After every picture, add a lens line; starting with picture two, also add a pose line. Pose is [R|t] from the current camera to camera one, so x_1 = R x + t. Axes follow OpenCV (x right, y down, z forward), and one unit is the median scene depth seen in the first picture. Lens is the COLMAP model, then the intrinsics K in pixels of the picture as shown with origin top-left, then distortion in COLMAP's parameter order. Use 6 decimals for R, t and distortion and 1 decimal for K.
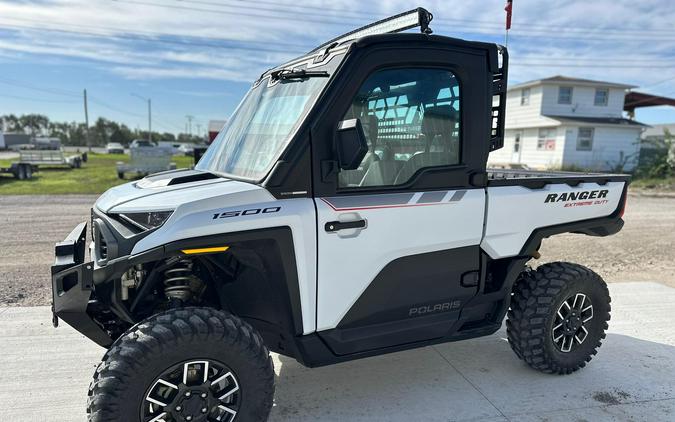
lens RADIAL K [[461.8, 0, 344.4], [0, 461.8, 239.2], [0, 0, 1]] dist [0.009152, -0.000427]
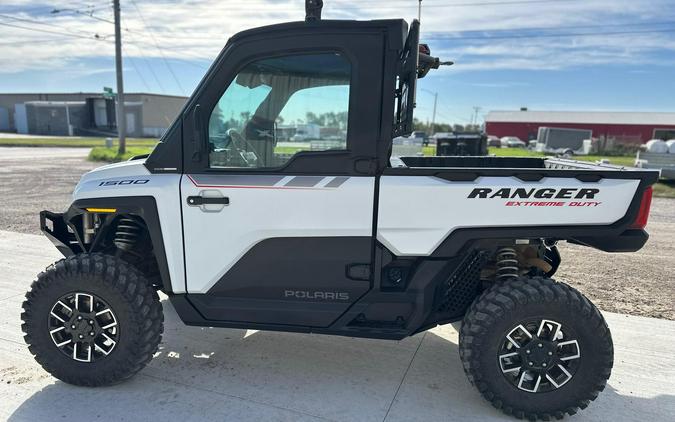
lens RADIAL K [[467.8, 0, 363.1], [0, 467.8, 213.0], [0, 0, 1]] dist [0.081484, -0.134244]
pose [[0.852189, 0.085388, -0.516220, 0.788603], [-0.105798, 0.994335, -0.010181, -0.024730], [0.512426, 0.063292, 0.856396, 0.190261]]
